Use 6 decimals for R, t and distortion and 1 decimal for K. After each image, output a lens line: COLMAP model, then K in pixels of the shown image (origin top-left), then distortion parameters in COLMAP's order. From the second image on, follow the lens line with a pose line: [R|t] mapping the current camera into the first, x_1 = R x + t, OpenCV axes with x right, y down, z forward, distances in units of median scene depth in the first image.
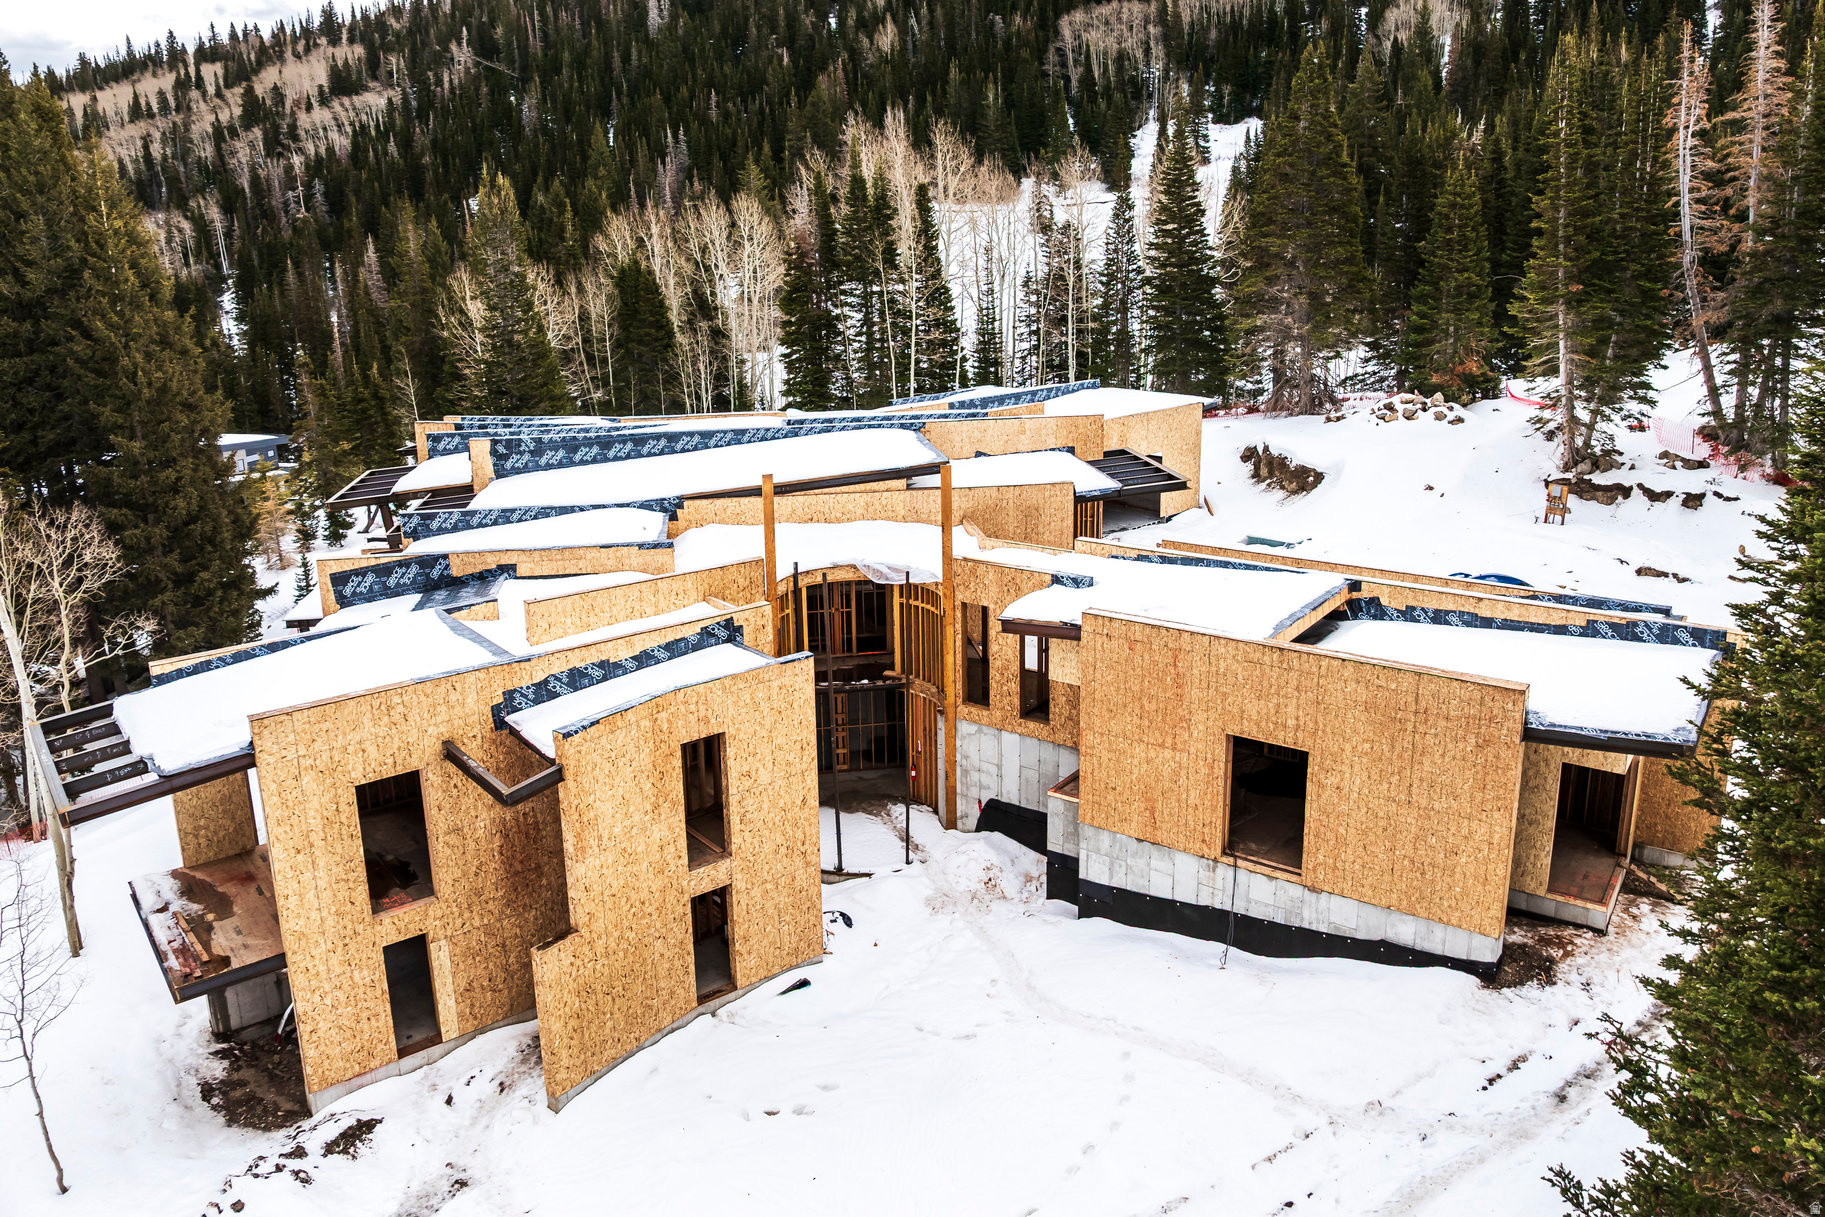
lens RADIAL K [[1202.2, 0, 912.5], [0, 1202.2, 608.5], [0, 0, 1]] dist [-0.033263, 0.002247]
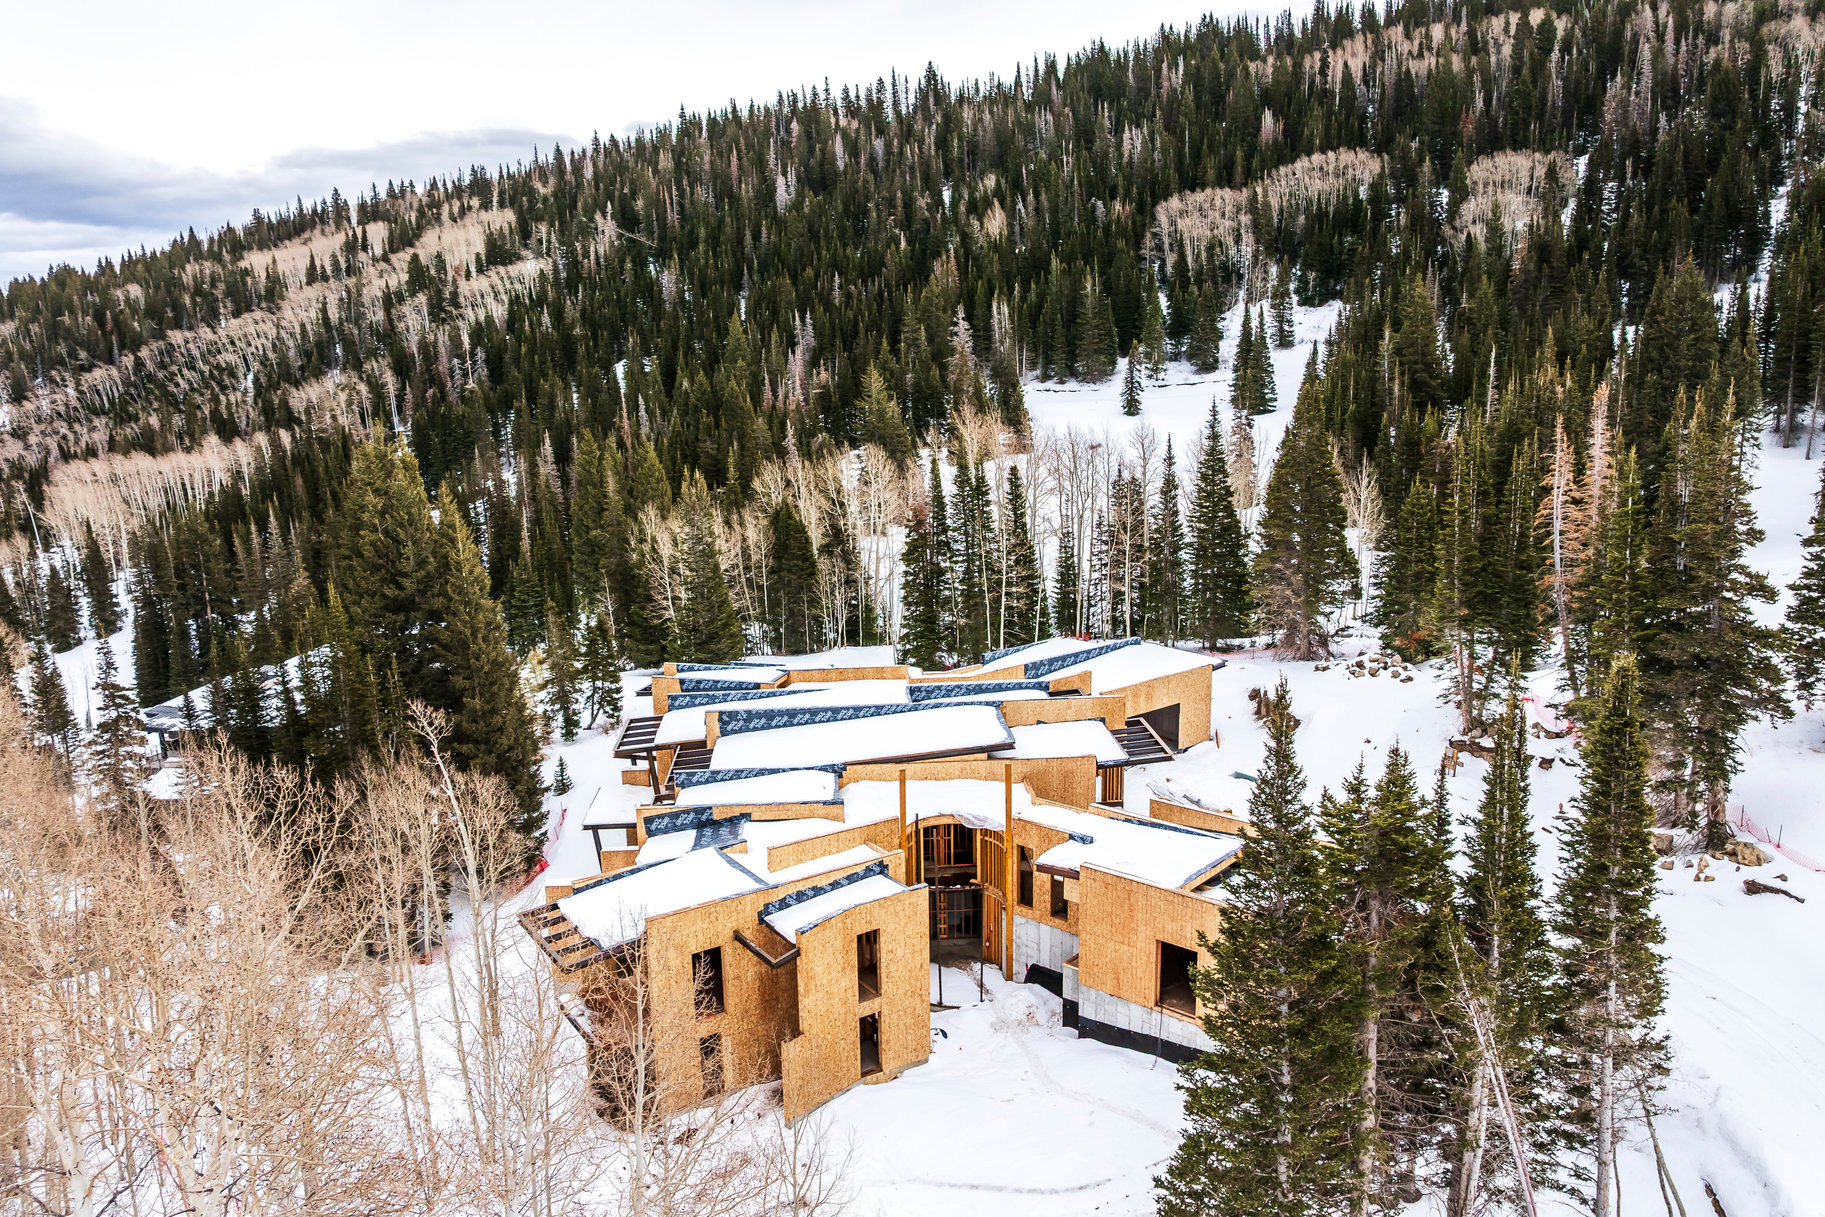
lens RADIAL K [[1229.8, 0, 907.9], [0, 1229.8, 695.9], [0, 0, 1]] dist [-0.024192, -0.001910]
pose [[0.995853, 0.018159, -0.089148, 0.017550], [-0.019750, 0.999660, -0.016997, -0.081227], [0.088809, 0.018687, 0.995873, -0.321312]]
